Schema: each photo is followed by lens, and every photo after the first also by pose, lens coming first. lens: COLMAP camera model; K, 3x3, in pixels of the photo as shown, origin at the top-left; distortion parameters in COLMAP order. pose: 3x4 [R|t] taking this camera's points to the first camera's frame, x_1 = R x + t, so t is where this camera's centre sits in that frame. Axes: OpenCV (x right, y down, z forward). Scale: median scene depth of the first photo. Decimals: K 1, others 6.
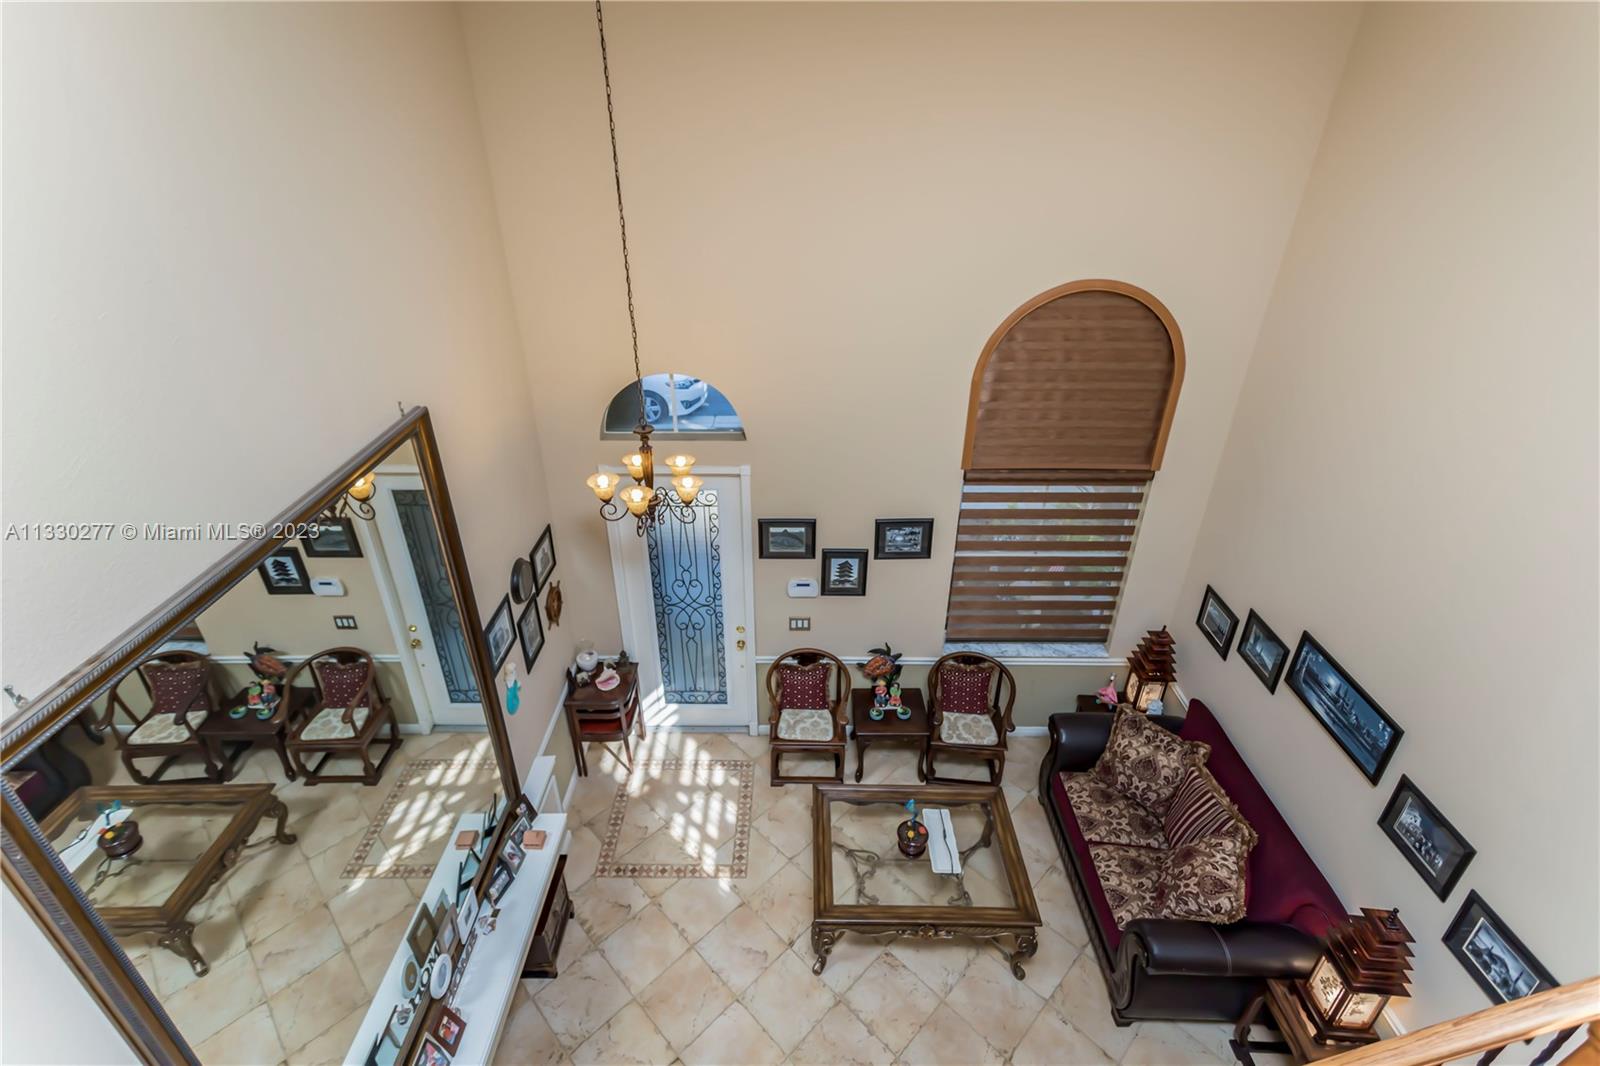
lens RADIAL K [[768.6, 0, 800.0], [0, 768.6, 533.0], [0, 0, 1]] dist [0.014826, 0.000043]
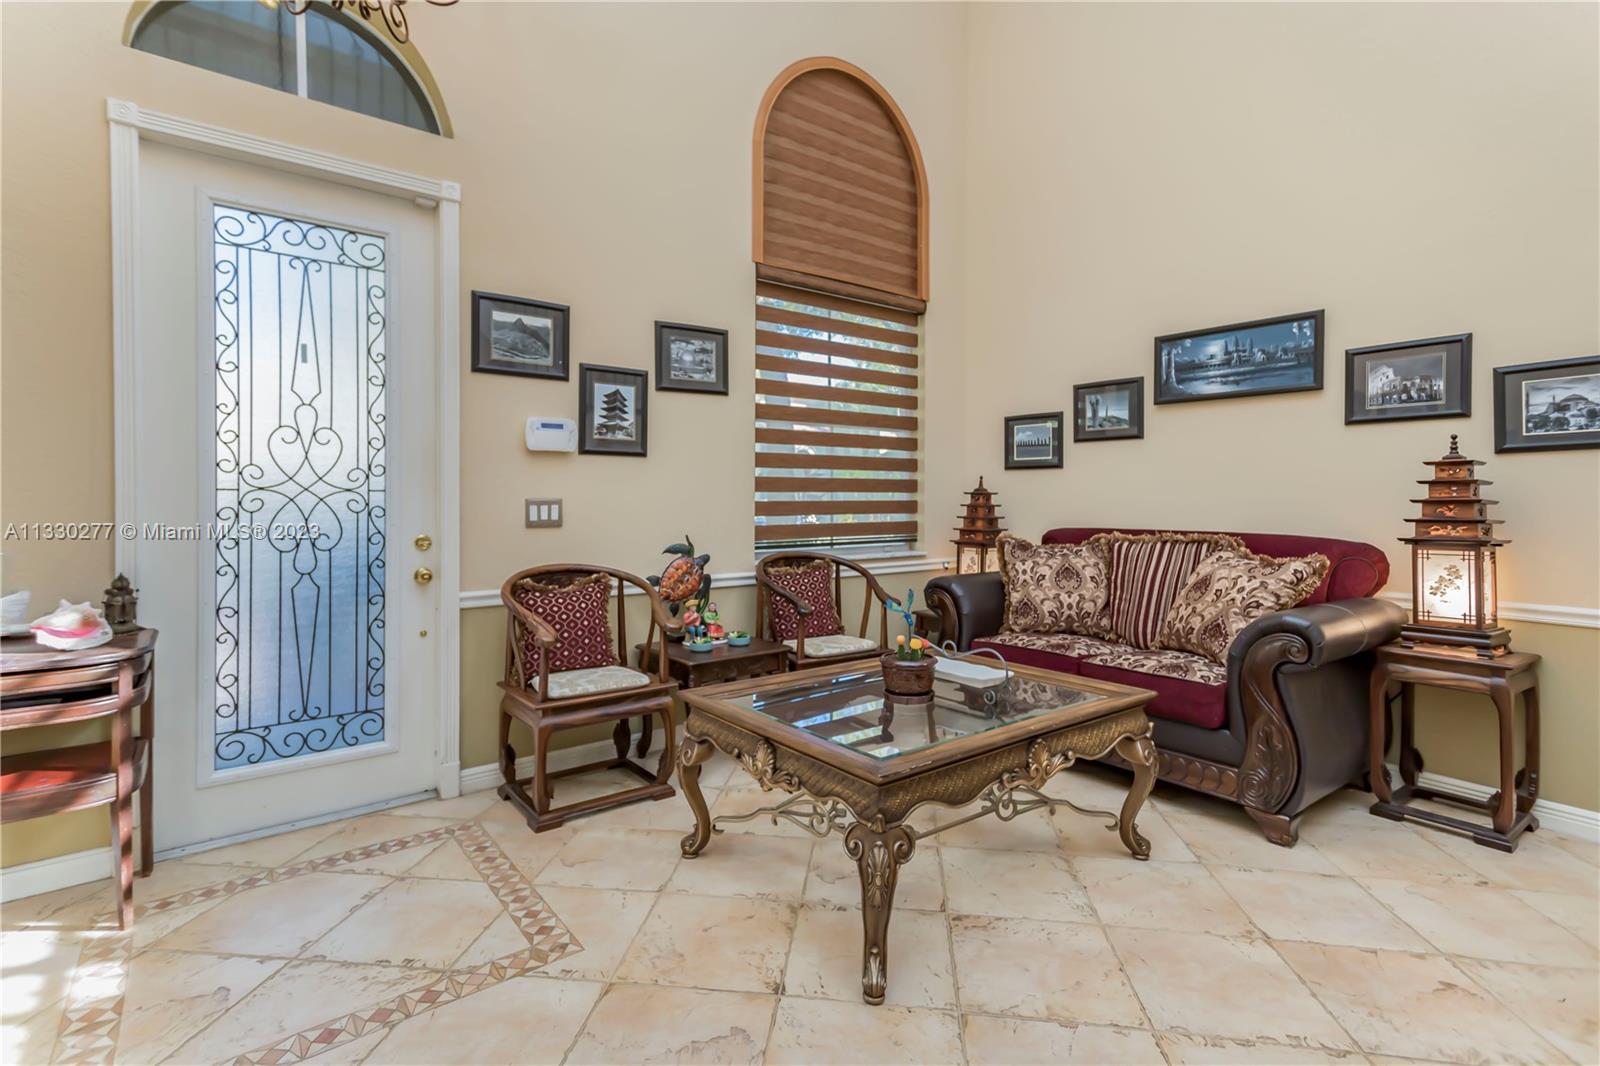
lens RADIAL K [[770.2, 0, 819.8], [0, 770.2, 492.7], [0, 0, 1]] dist [0.017788, 0.000094]
pose [[0.779945, -0.008474, 0.625791, -0.213752], [0.312993, 0.871163, -0.378298, 0.413879], [-0.541961, 0.490920, 0.682112, 0.524364]]
